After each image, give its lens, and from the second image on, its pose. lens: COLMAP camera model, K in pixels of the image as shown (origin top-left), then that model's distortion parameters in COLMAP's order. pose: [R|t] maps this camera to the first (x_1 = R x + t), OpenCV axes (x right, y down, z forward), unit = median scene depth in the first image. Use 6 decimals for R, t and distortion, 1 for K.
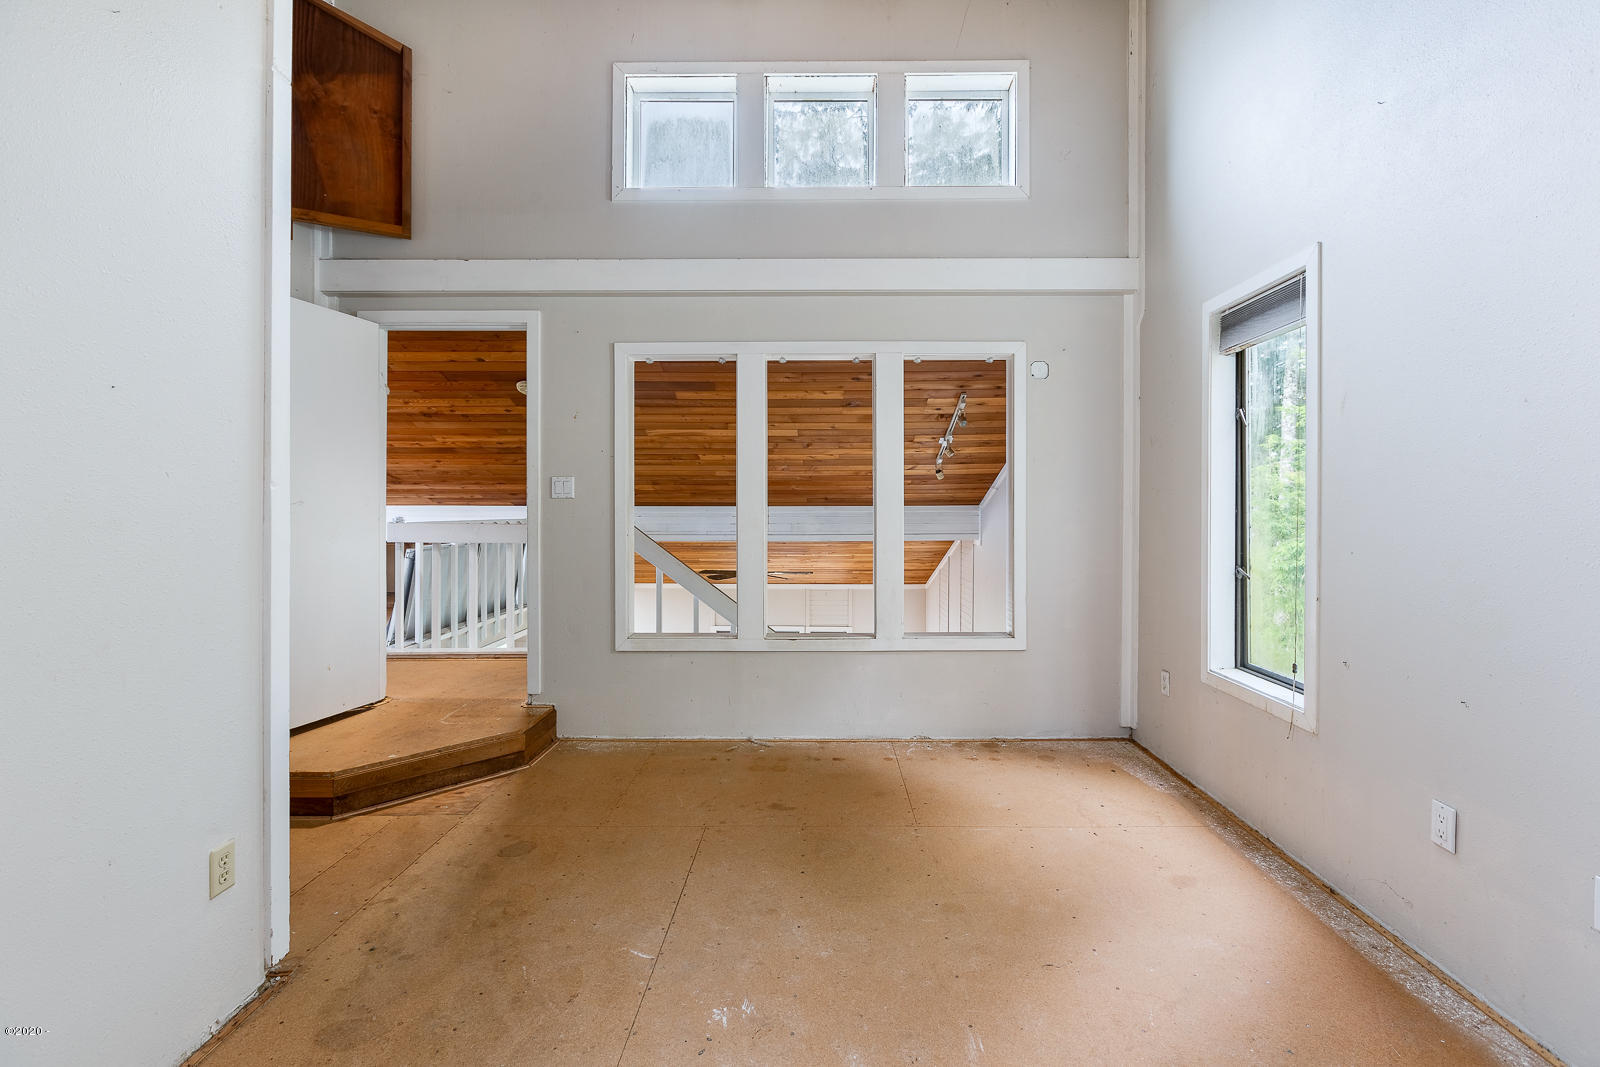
lens RADIAL K [[720.1, 0, 818.6], [0, 720.1, 506.4], [0, 0, 1]] dist [0.000403, -0.000182]
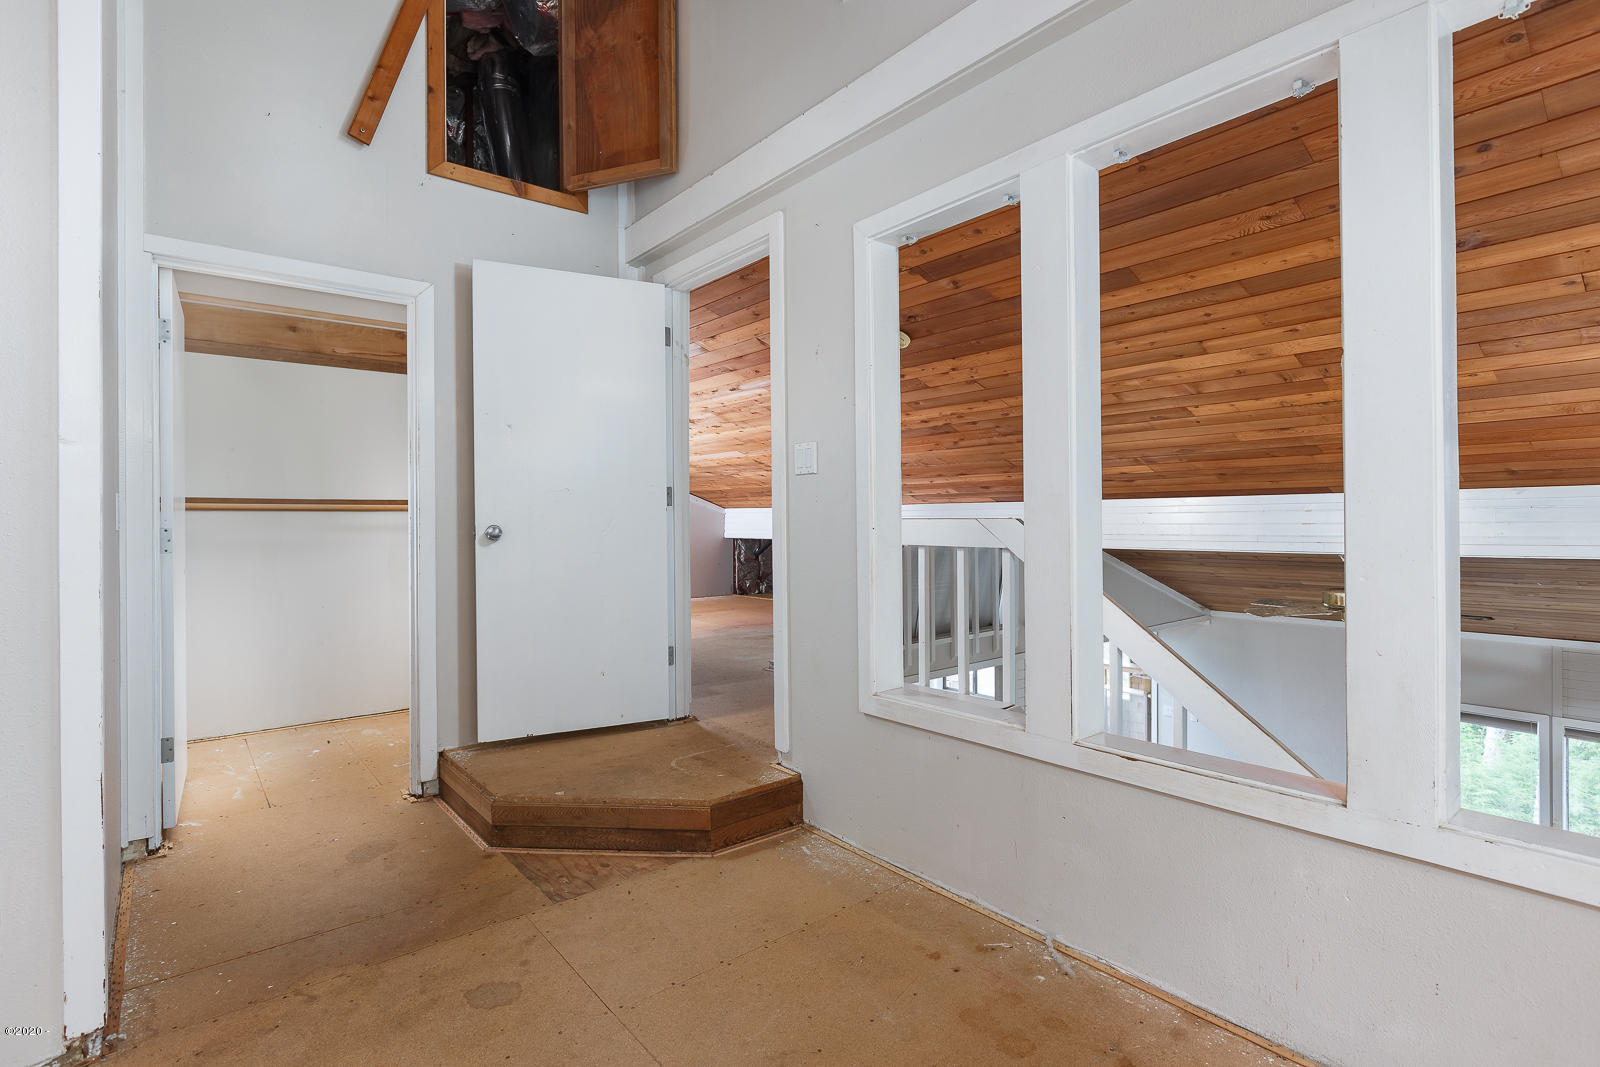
lens RADIAL K [[770.7, 0, 798.5], [0, 770.7, 523.5], [0, 0, 1]] dist [-0.002894, -0.000752]
pose [[0.630829, -0.003202, -0.775915, 0.224441], [0.011105, 0.999926, 0.004902, 0.033967], [0.775842, -0.011709, 0.630818, 0.573972]]
